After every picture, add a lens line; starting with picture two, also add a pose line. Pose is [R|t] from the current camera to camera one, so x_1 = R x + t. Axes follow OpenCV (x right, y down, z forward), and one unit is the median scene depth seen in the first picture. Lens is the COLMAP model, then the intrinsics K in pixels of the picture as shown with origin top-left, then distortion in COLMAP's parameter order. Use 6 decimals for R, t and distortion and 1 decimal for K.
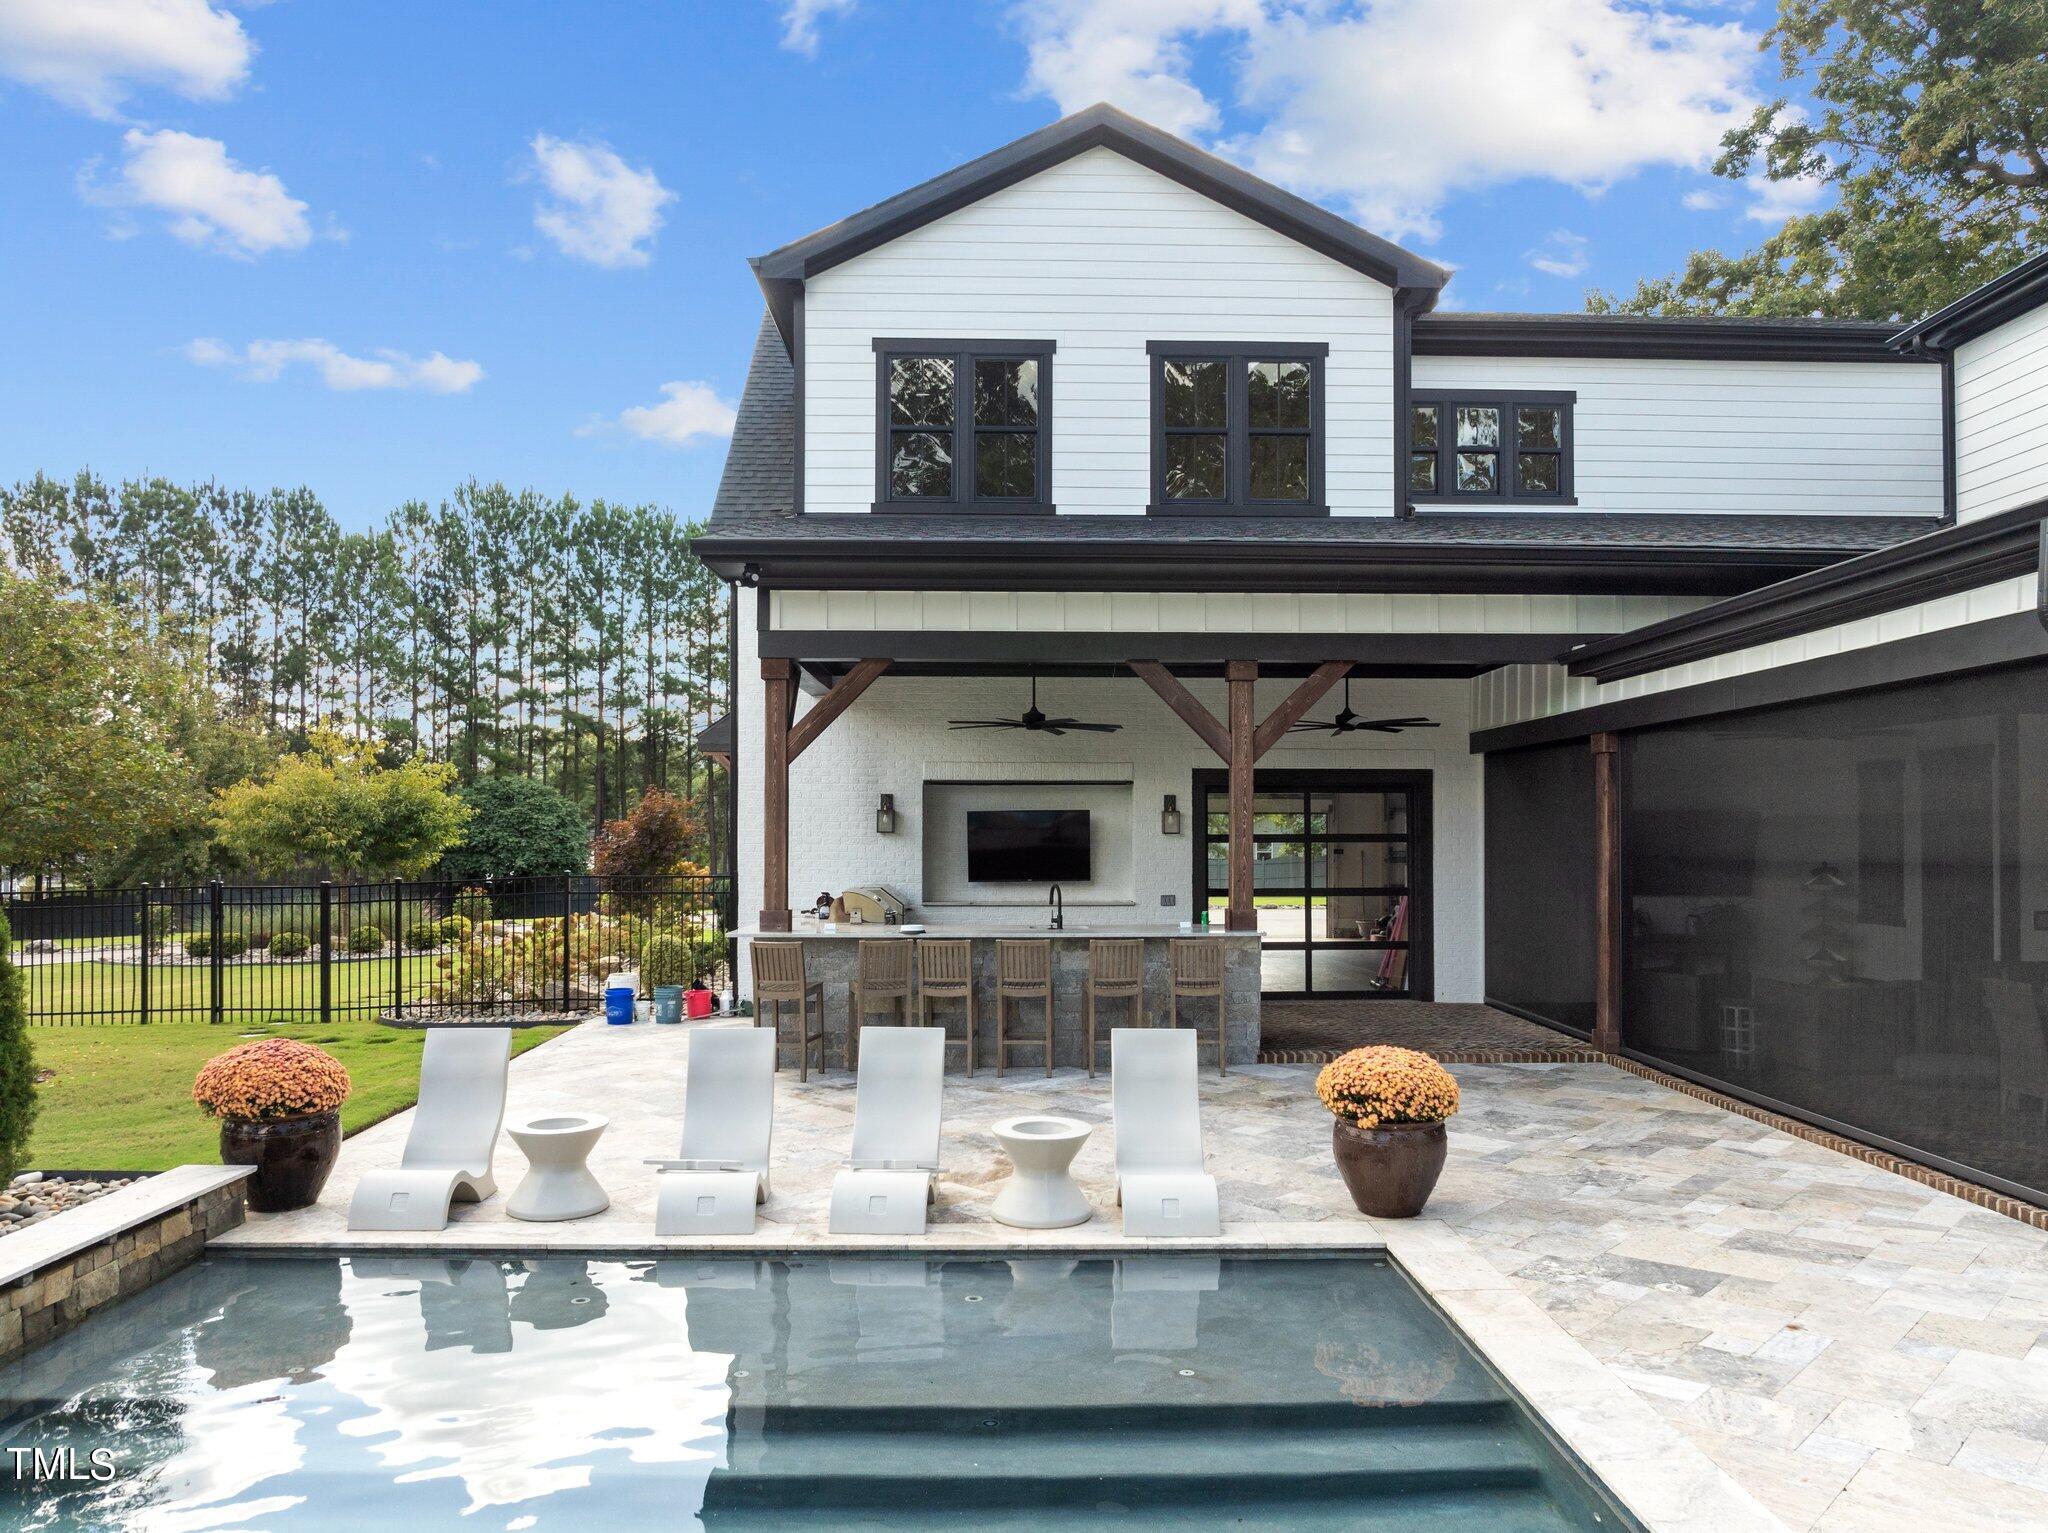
lens RADIAL K [[1448.9, 0, 1027.5], [0, 1448.9, 773.8], [0, 0, 1]] dist [-0.013626, -0.004923]
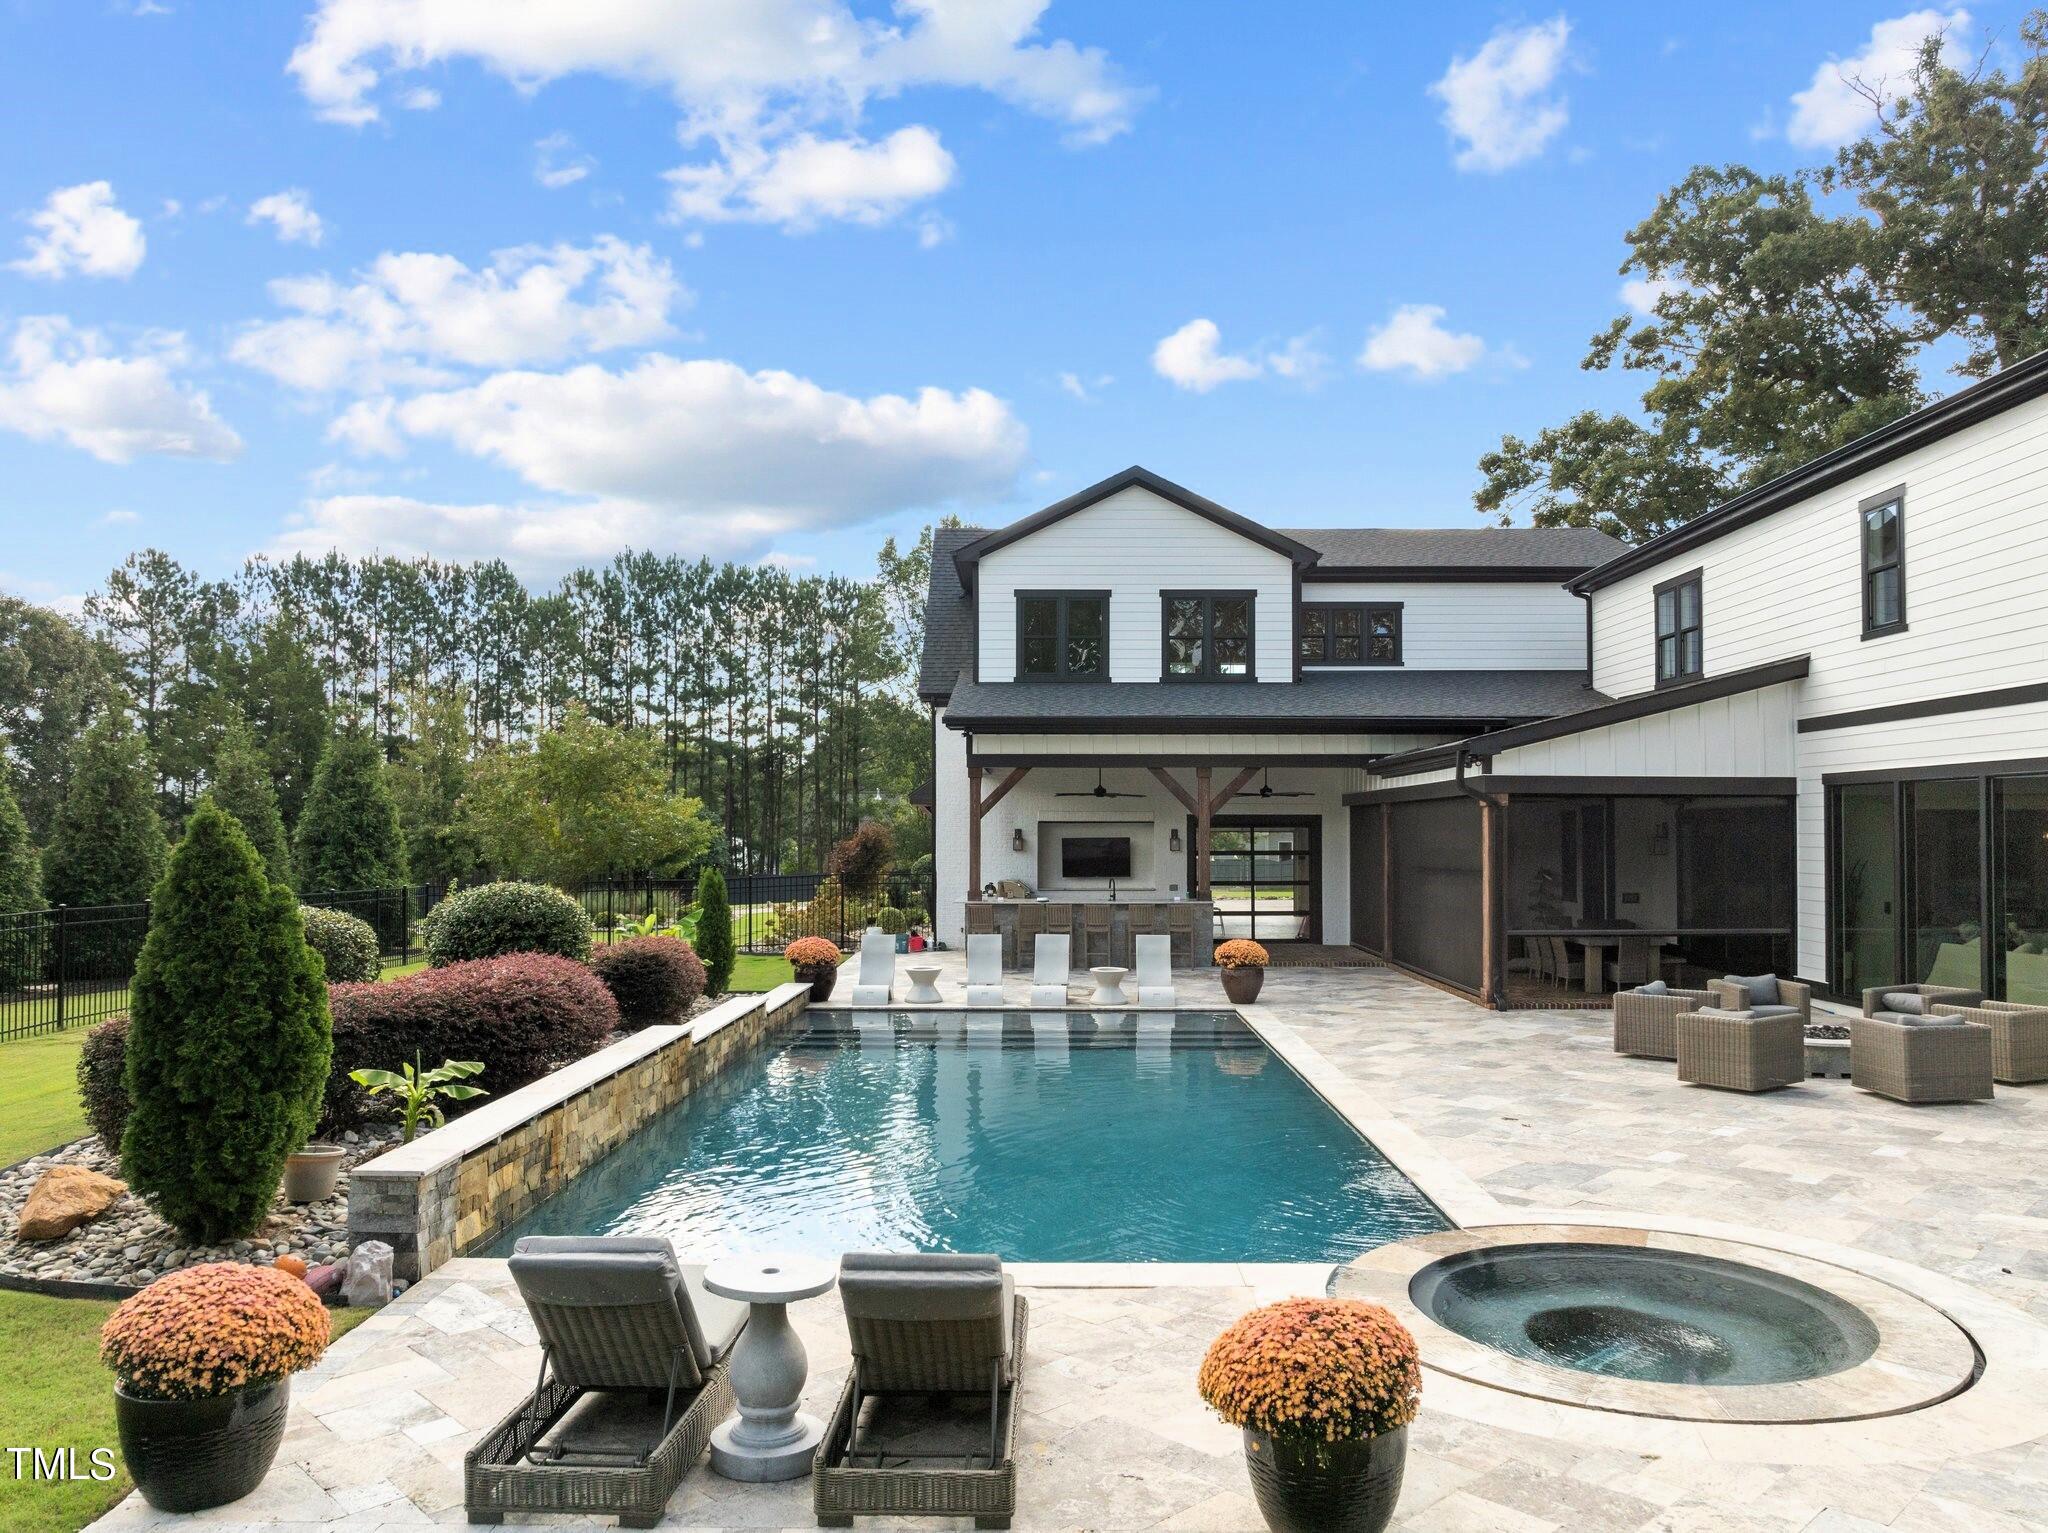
lens RADIAL K [[1448.9, 0, 1025.0], [0, 1448.9, 766.3], [0, 0, 1]] dist [-0.013626, -0.004923]
pose [[0.999358, -0.002311, -0.035751, -0.011453], [0.002152, 0.999988, -0.004478, -0.027650], [0.035761, 0.004398, 0.999351, -0.399231]]
